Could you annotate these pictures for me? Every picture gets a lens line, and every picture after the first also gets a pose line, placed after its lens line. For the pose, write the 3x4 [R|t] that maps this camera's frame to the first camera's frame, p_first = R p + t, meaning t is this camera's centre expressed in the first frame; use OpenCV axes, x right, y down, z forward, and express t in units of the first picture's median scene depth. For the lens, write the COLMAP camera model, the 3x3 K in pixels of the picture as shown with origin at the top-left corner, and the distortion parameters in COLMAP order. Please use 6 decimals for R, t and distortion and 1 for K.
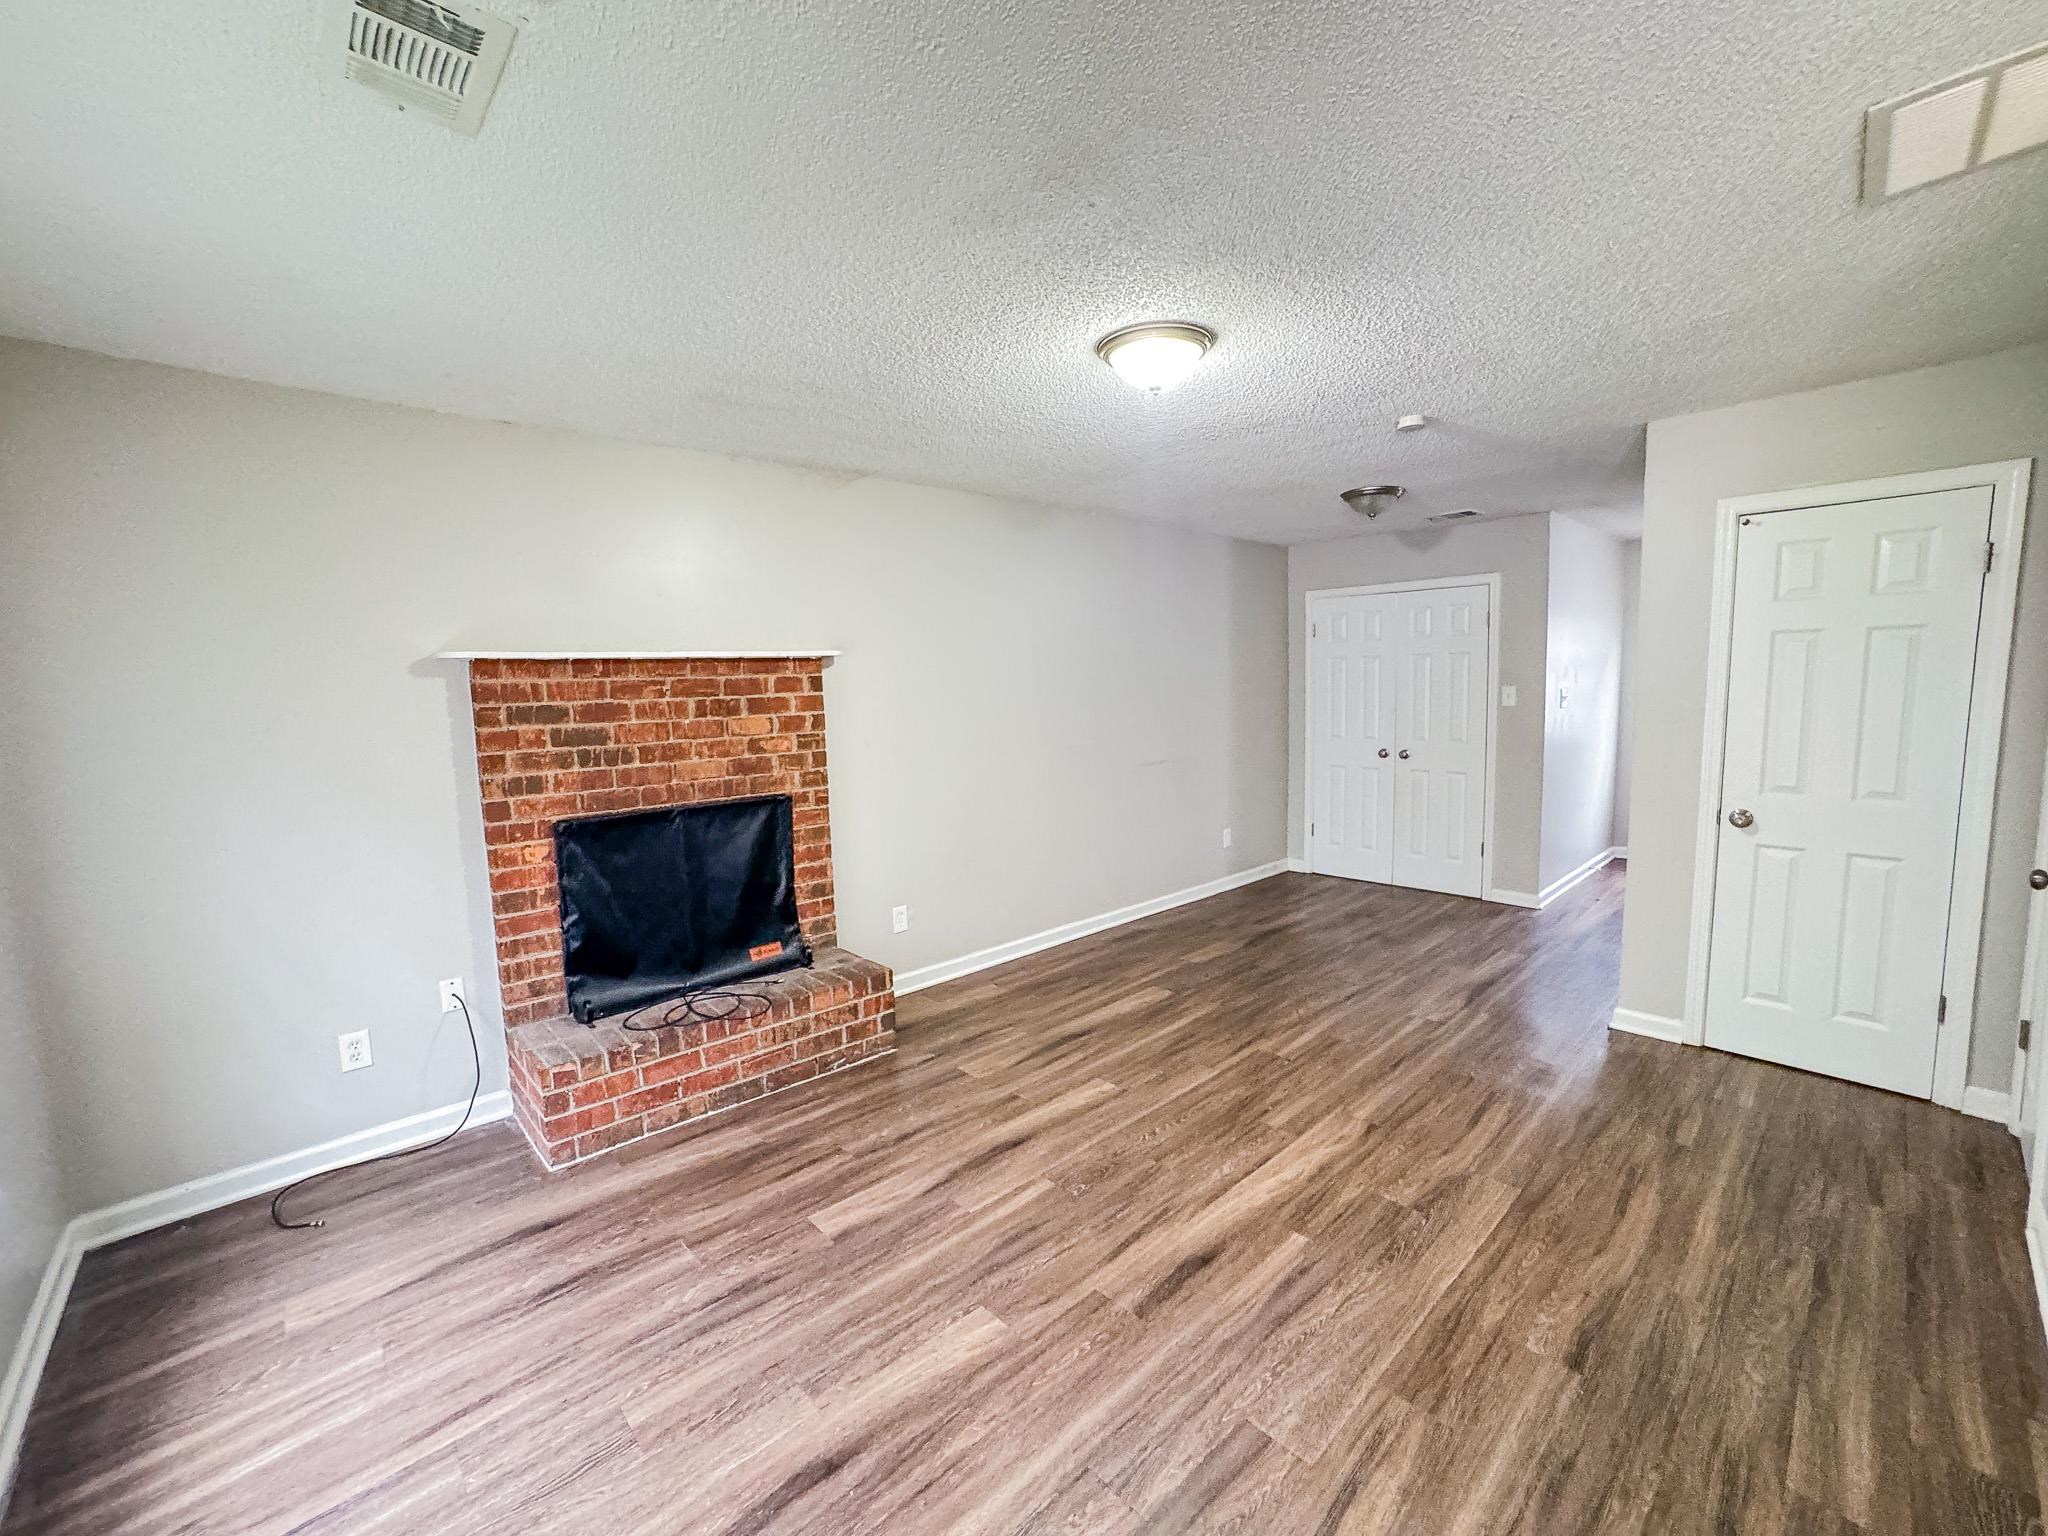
lens RADIAL K [[850.8, 0, 1024.0], [0, 850.8, 768.0], [0, 0, 1]] dist [-0.063172, 0.030879]
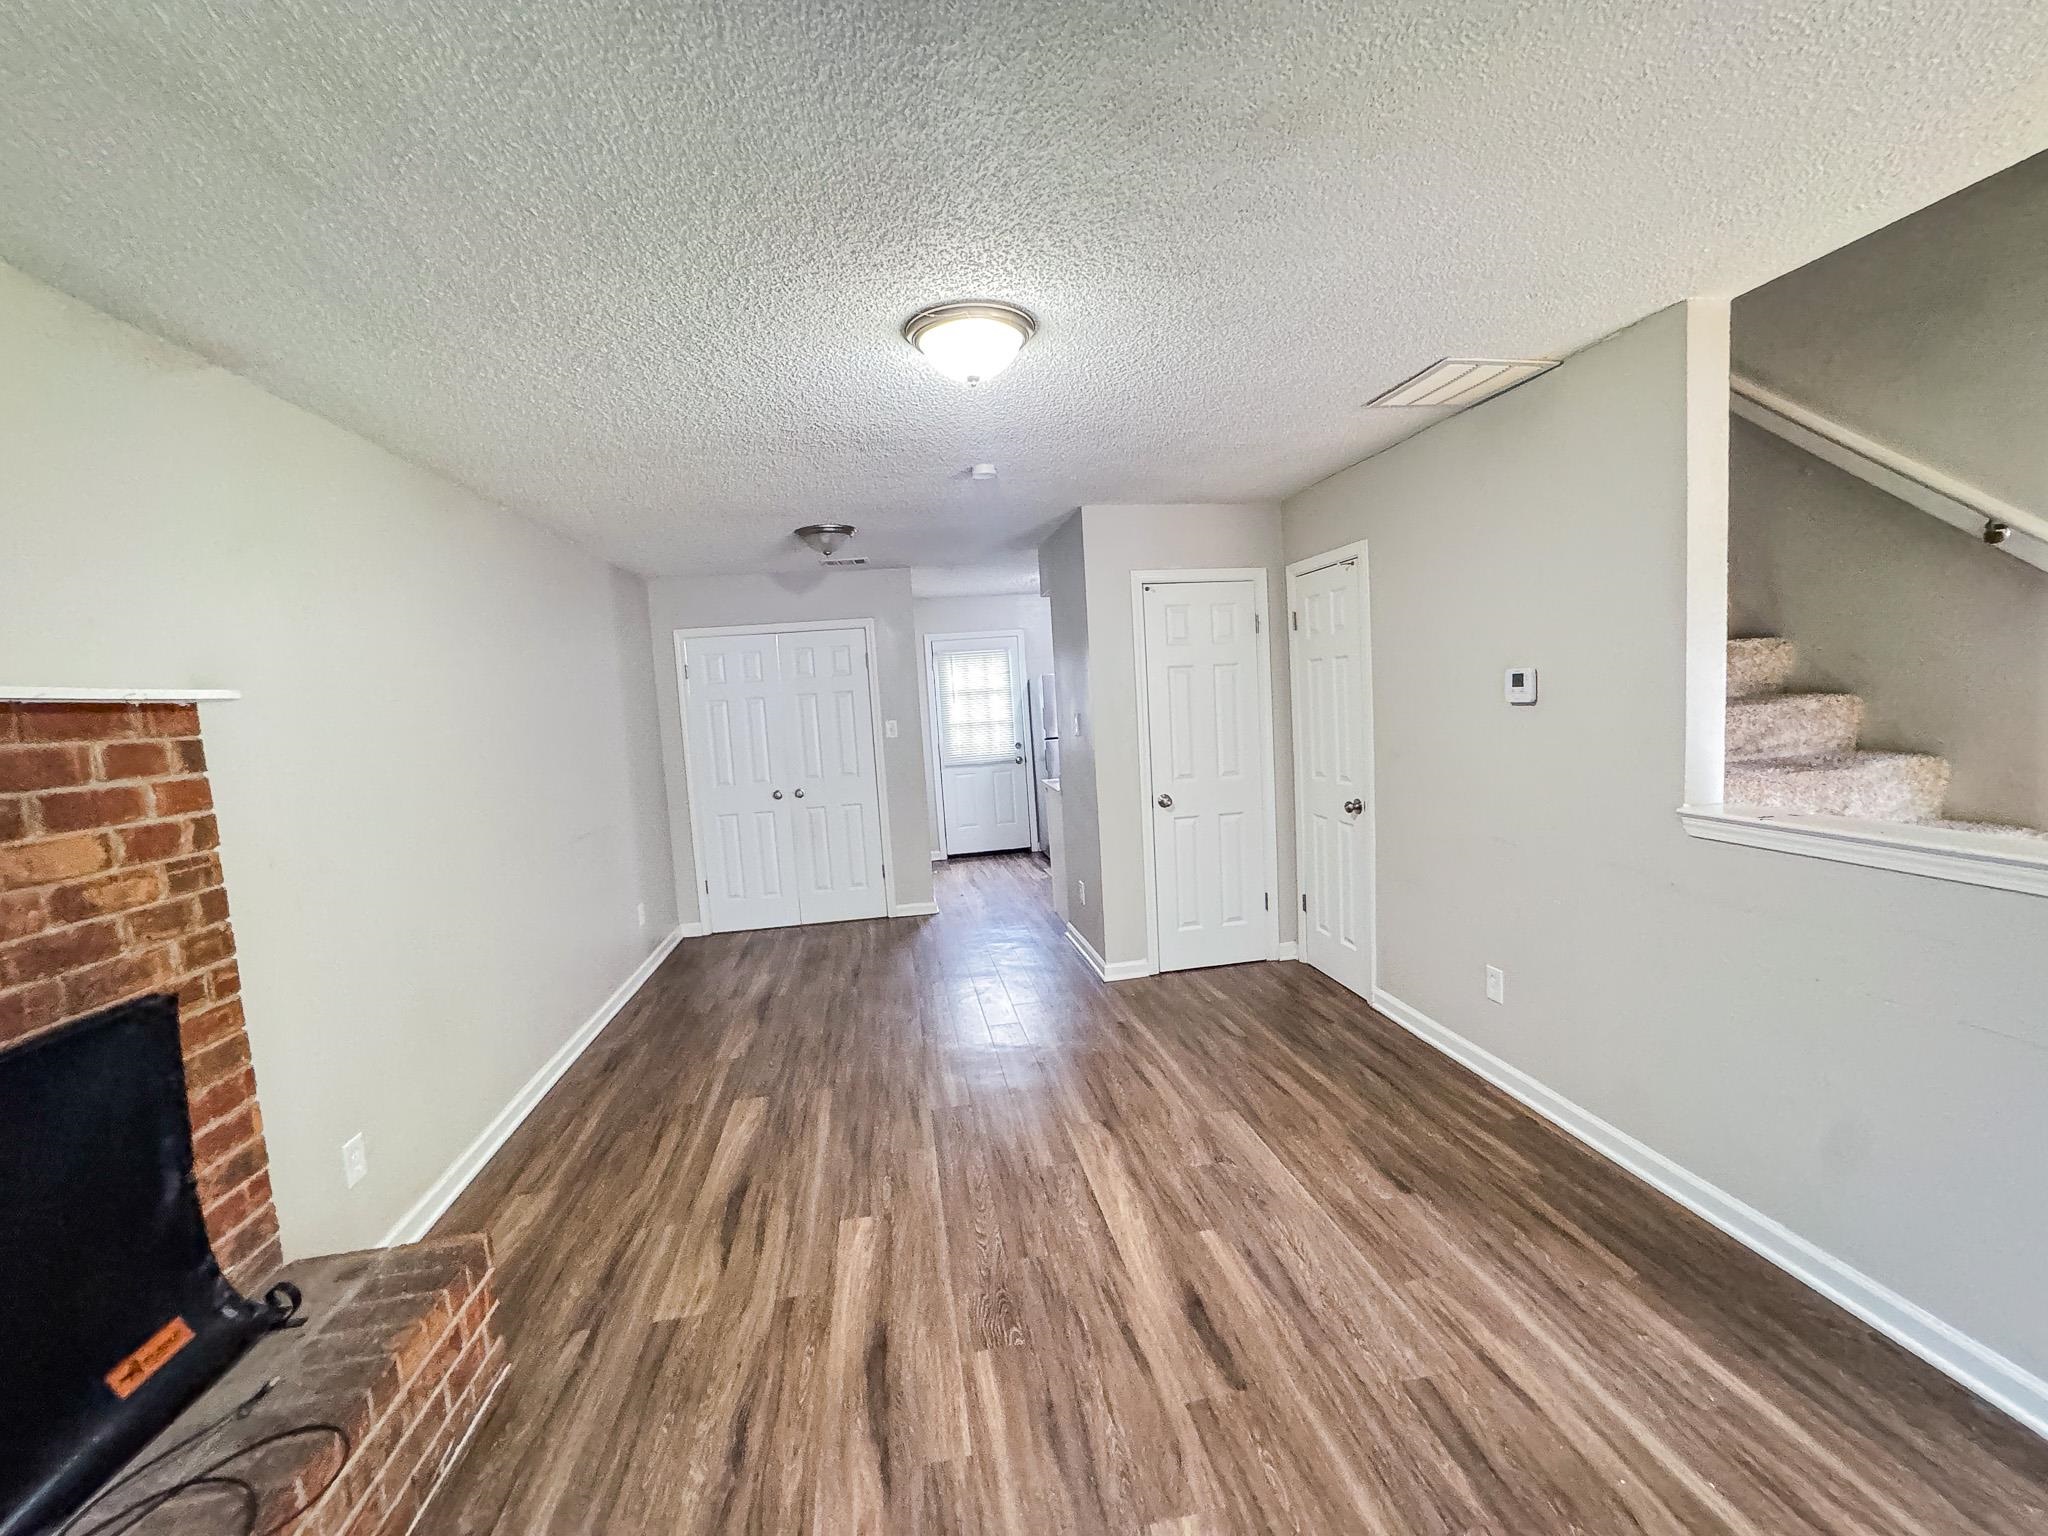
lens RADIAL K [[850.8, 0, 1024.0], [0, 850.8, 768.0], [0, 0, 1]] dist [-0.063172, 0.030879]
pose [[0.555185, -0.082465, 0.827629, -0.419192], [0.132317, 0.991157, 0.009999, -0.036947], [-0.821135, 0.103958, 0.561187, 0.370397]]
